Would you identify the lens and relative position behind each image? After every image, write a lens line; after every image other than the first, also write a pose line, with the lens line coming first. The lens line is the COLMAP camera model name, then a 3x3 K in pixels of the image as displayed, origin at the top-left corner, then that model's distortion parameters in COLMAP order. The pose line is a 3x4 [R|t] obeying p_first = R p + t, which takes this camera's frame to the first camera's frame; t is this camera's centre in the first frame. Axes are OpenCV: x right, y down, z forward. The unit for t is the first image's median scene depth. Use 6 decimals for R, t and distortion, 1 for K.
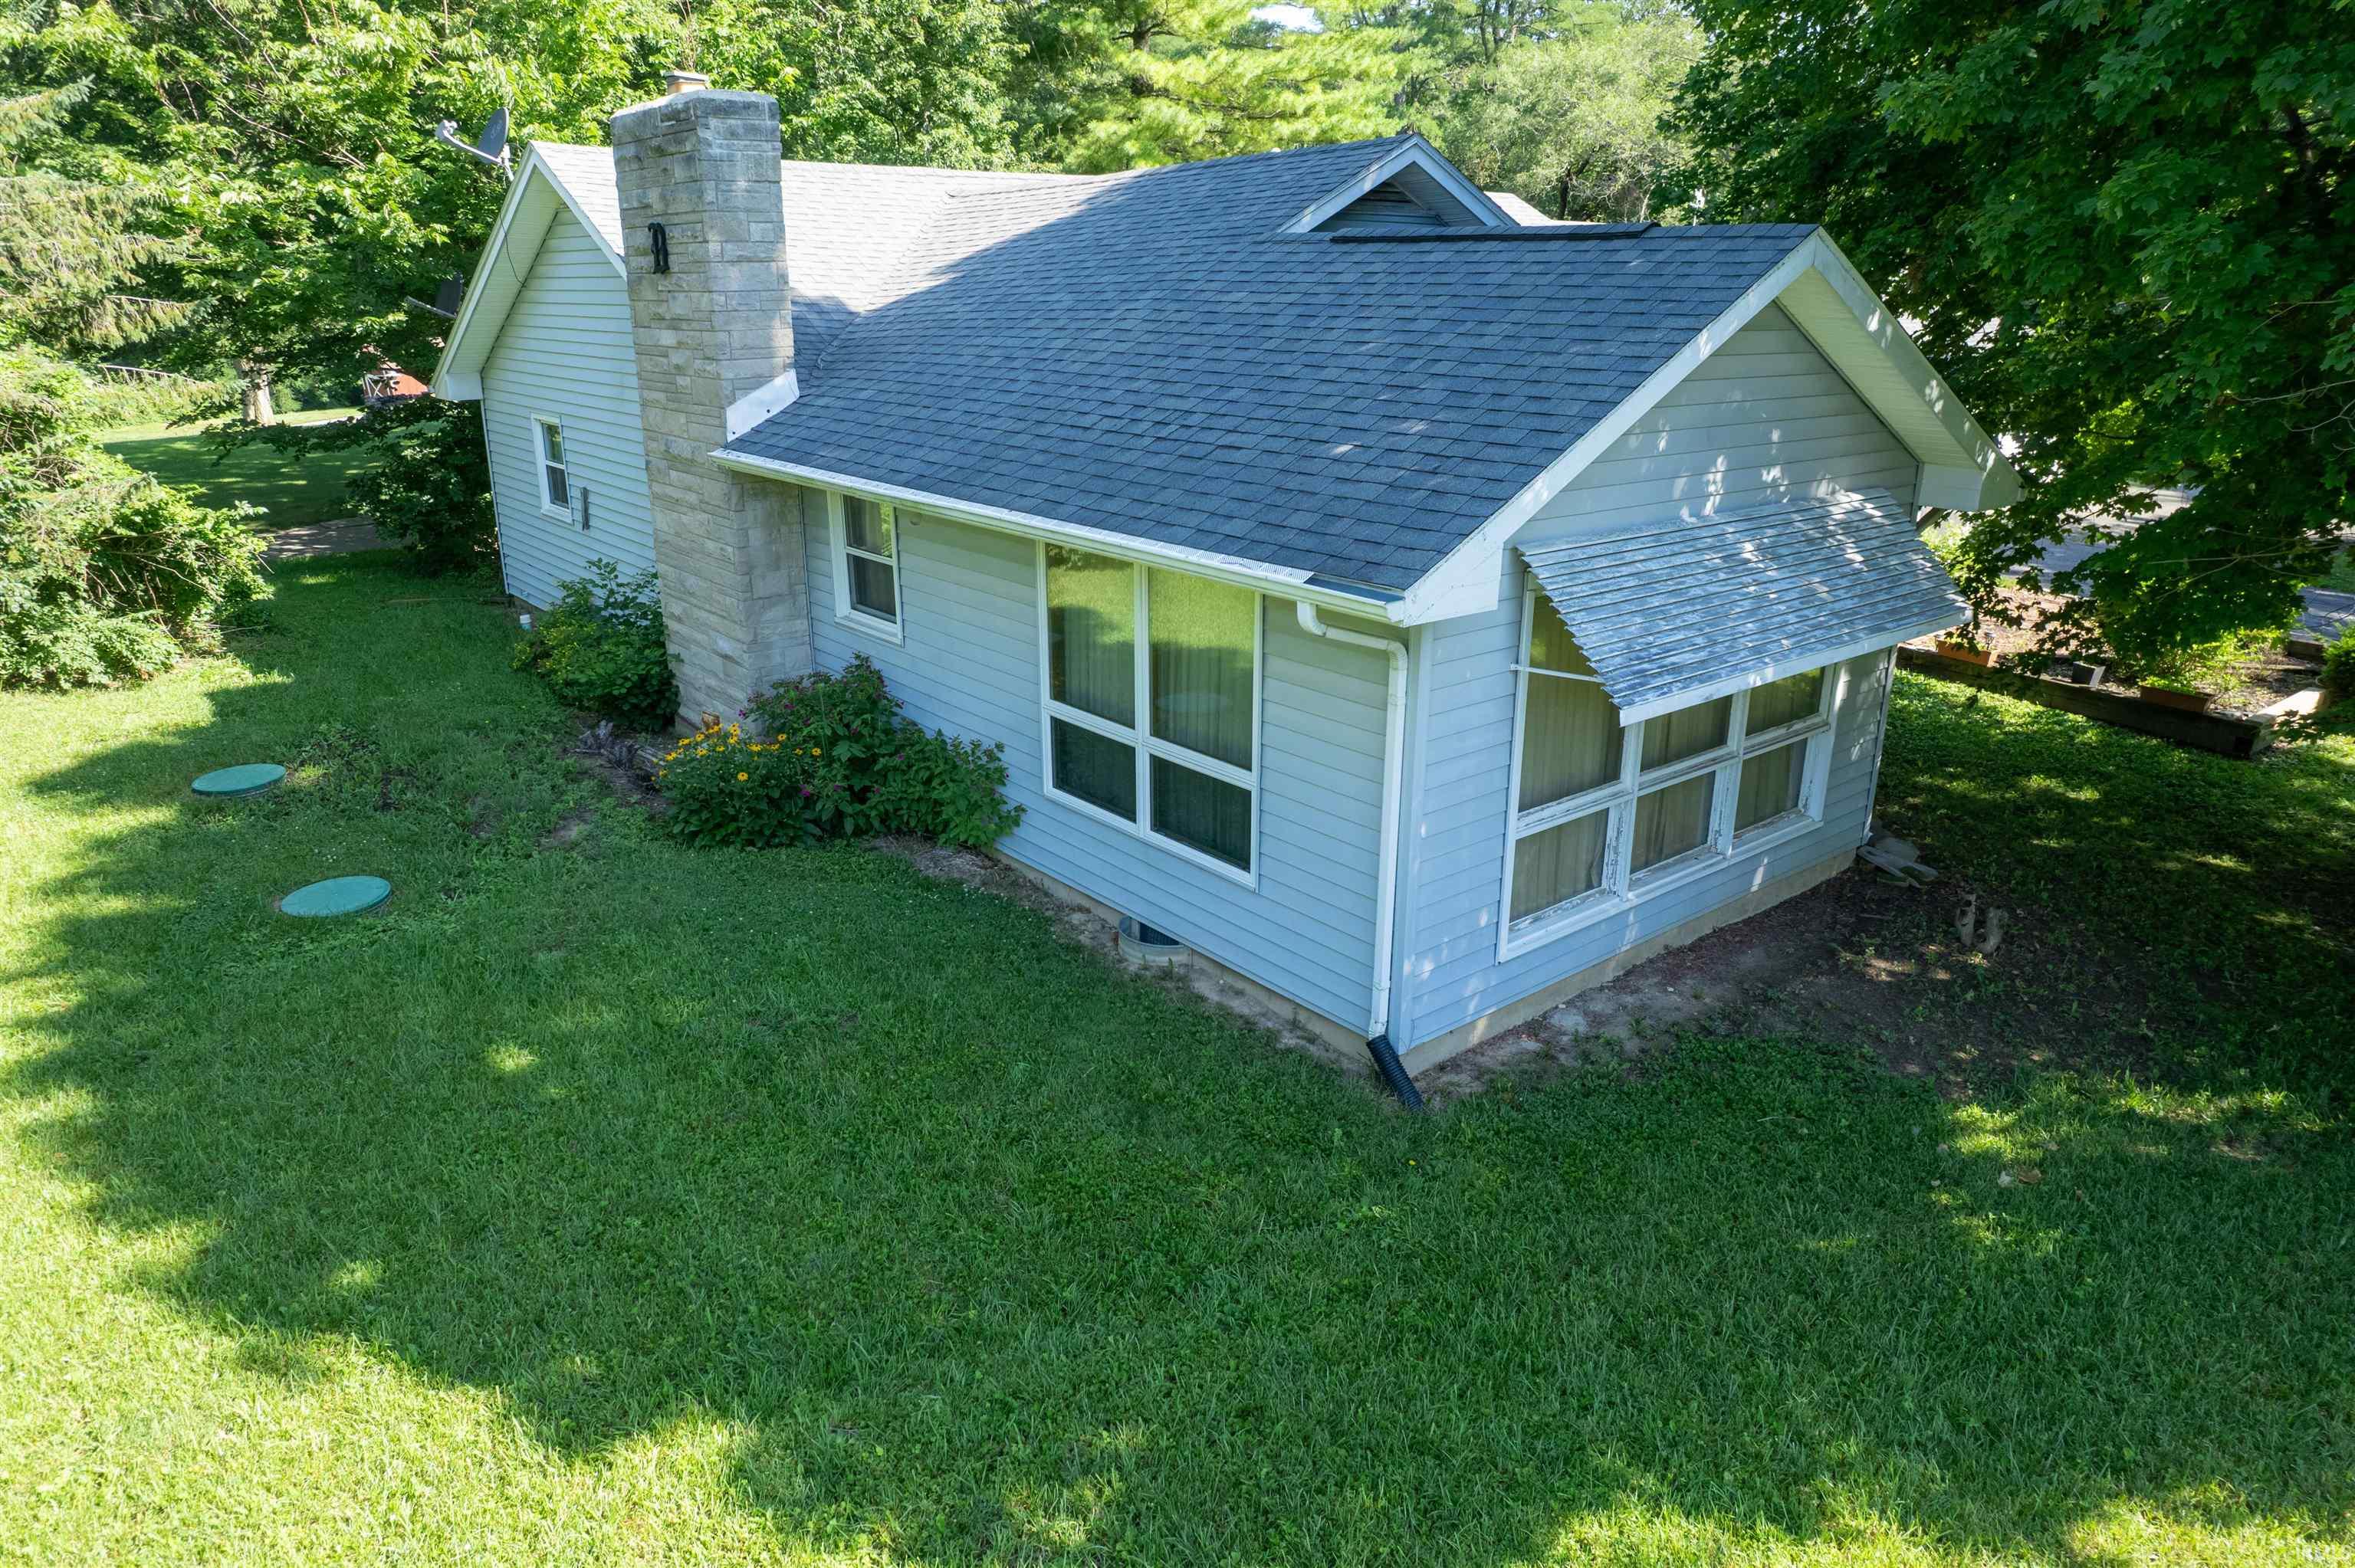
lens RADIAL K [[1510.5, 0, 1177.5], [0, 1510.5, 784.0], [0, 0, 1]] dist [-0.057756, 0.046825]
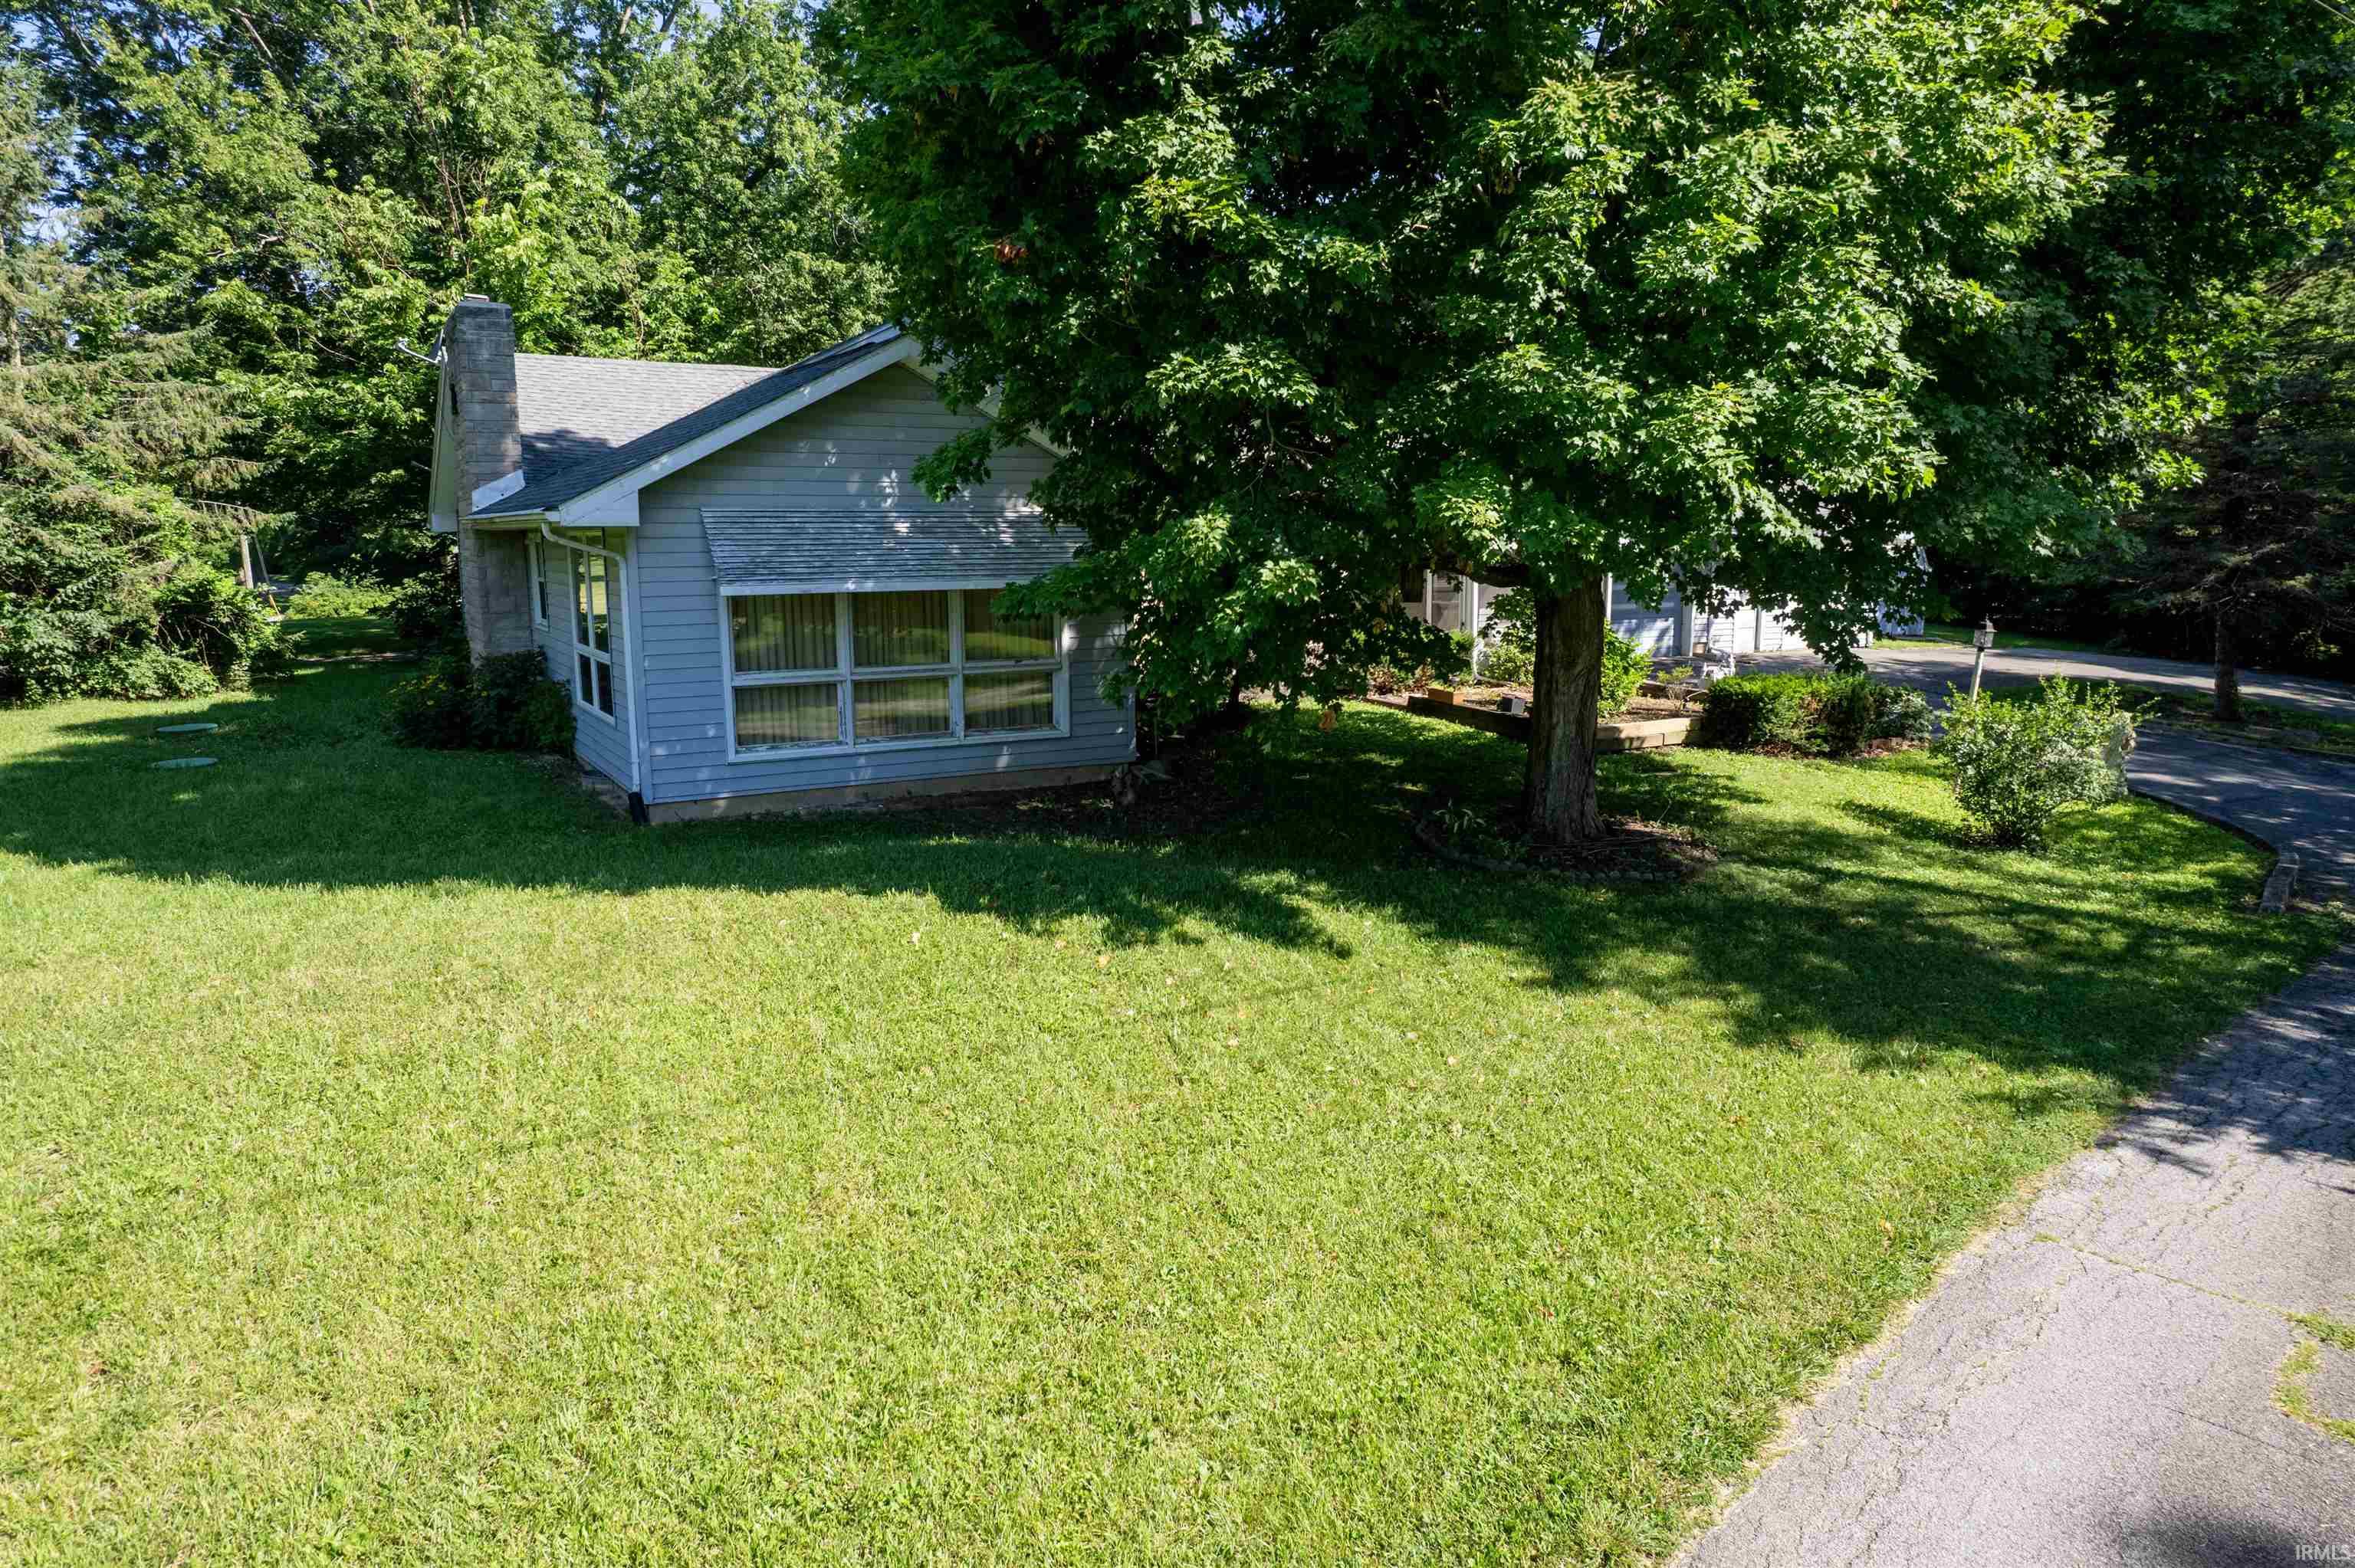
lens RADIAL K [[1552.8, 0, 1177.5], [0, 1552.8, 784.0], [0, 0, 1]] dist [-0.058481, 0.057013]
pose [[0.985017, 0.018317, -0.171483, 0.622314], [-0.046819, 0.985403, -0.163676, 0.248244], [0.165981, 0.169252, 0.971496, -0.354372]]
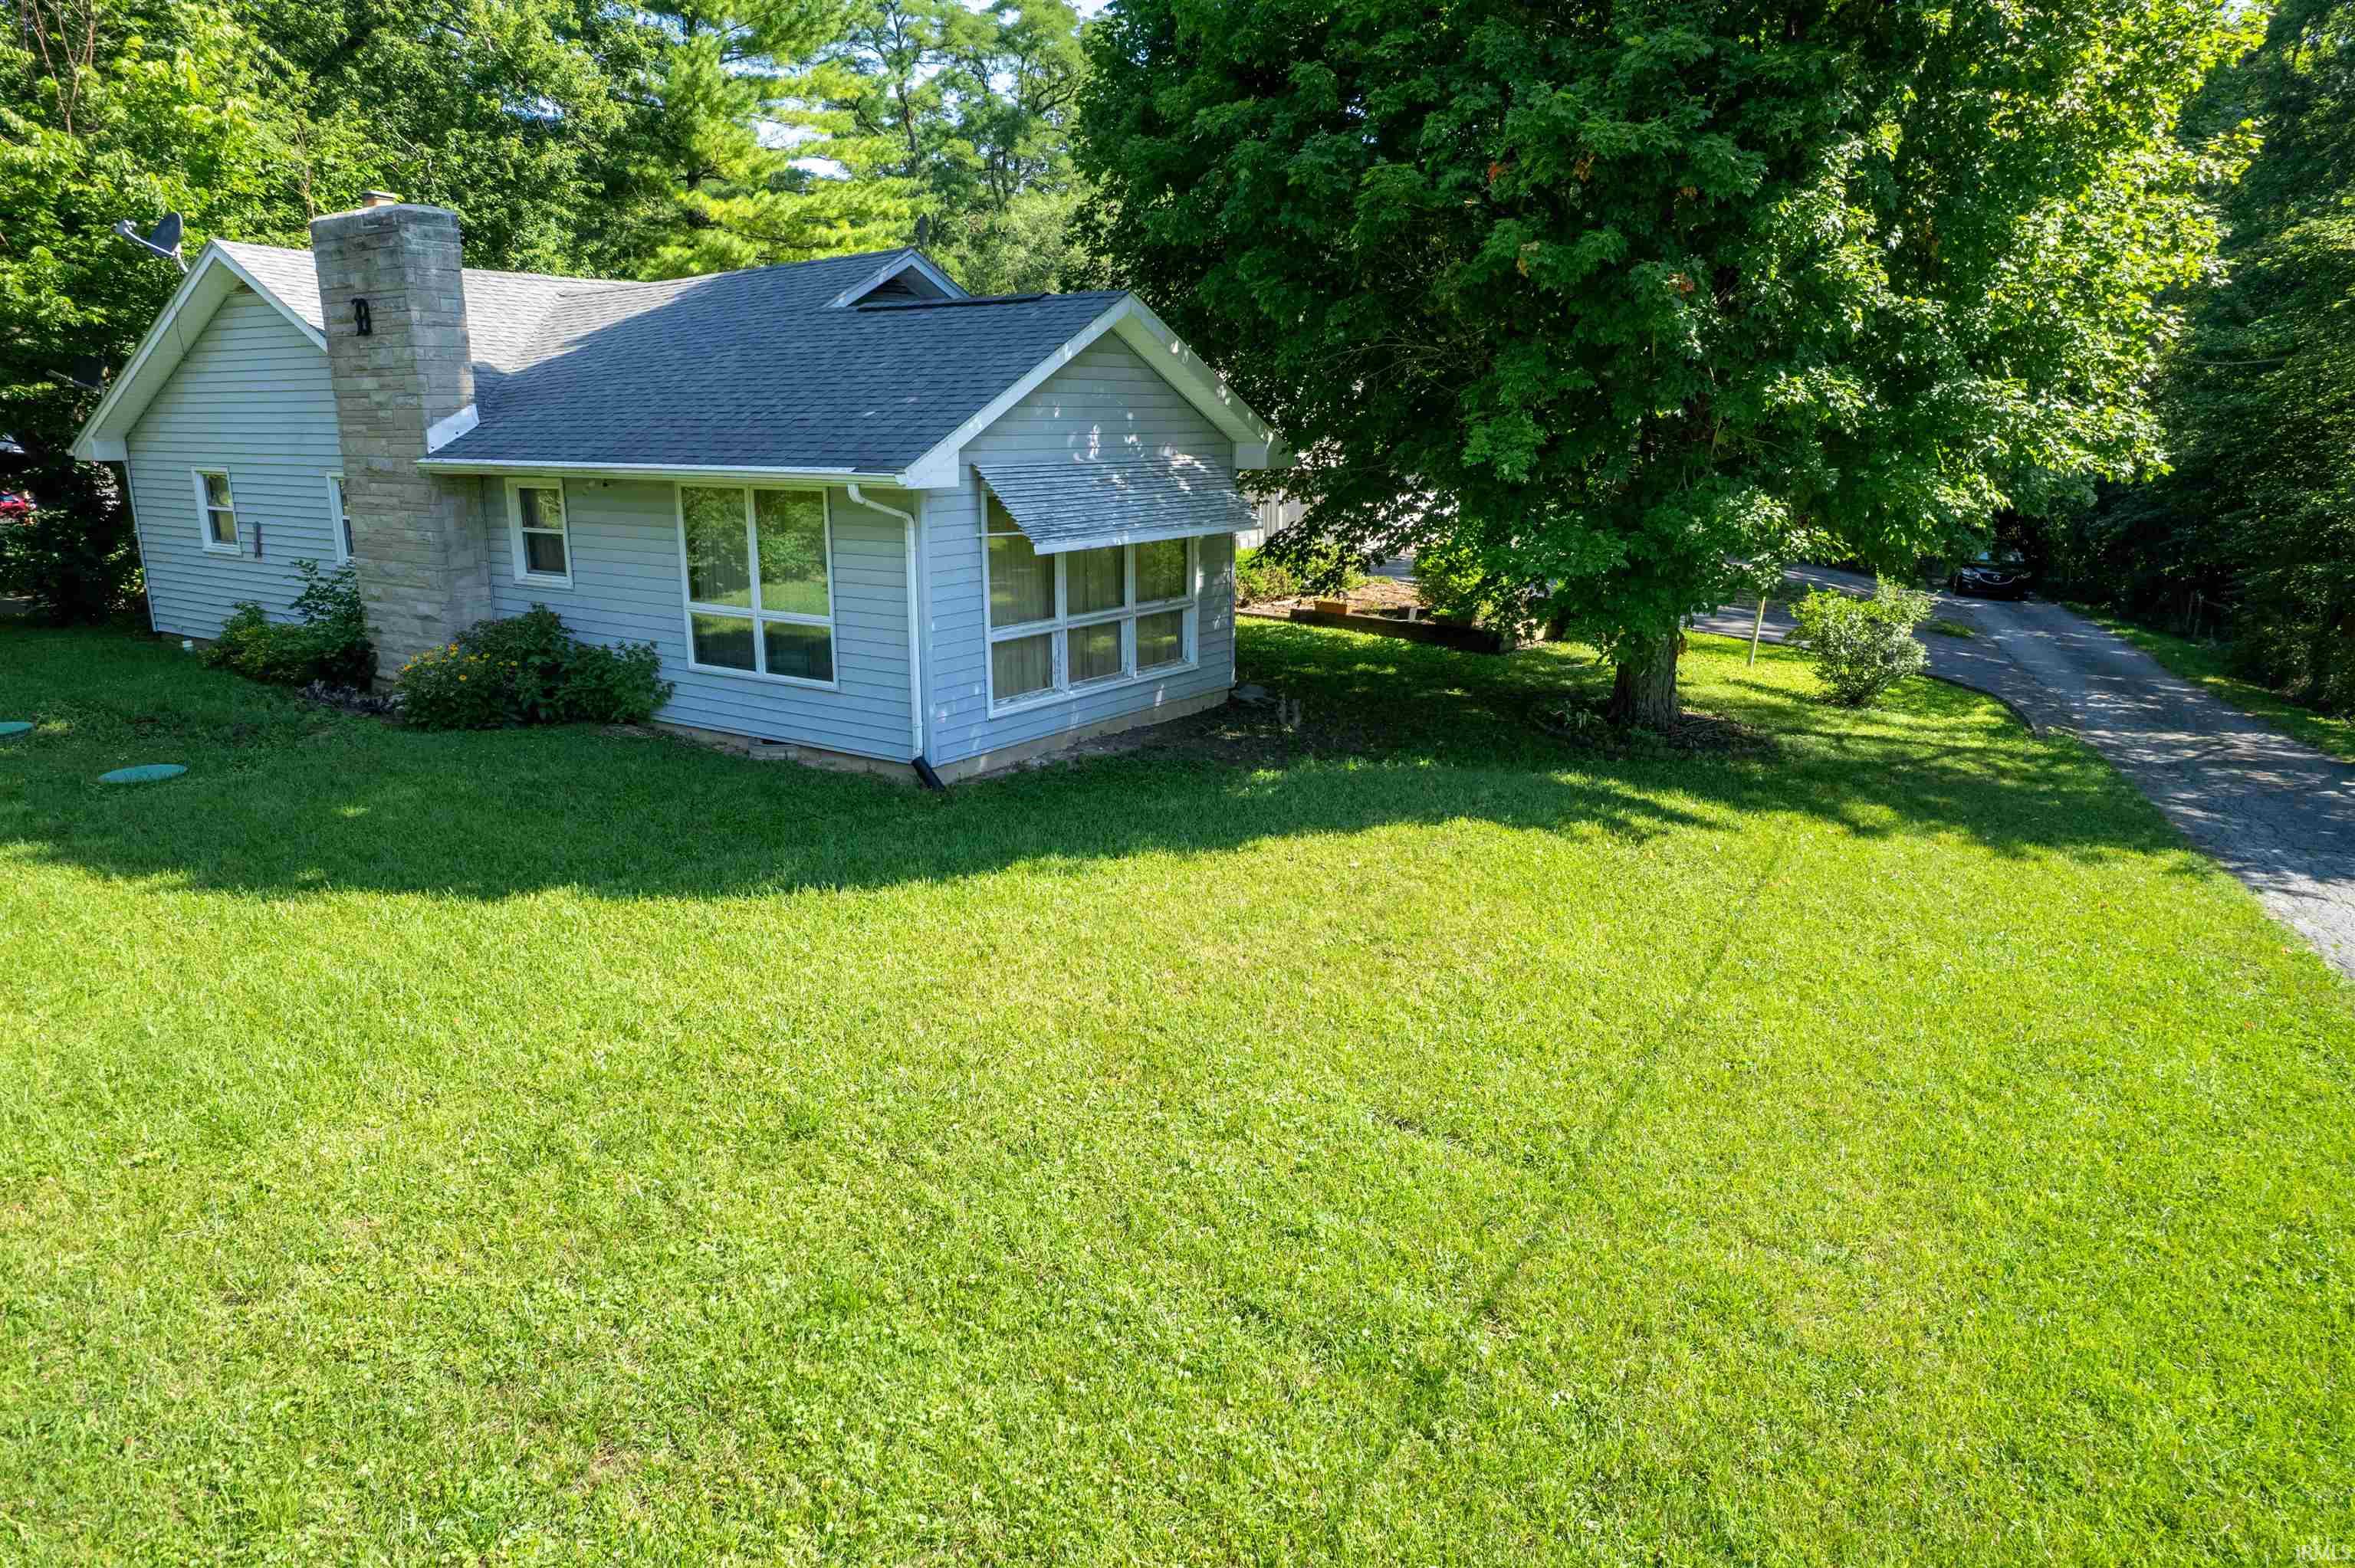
lens RADIAL K [[1552.8, 0, 1177.5], [0, 1552.8, 784.0], [0, 0, 1]] dist [-0.058481, 0.057013]
pose [[0.960320, -0.069516, 0.270098, -0.034299], [0.094646, 0.992198, -0.081147, 0.219110], [-0.262350, 0.103491, 0.959407, -0.436466]]
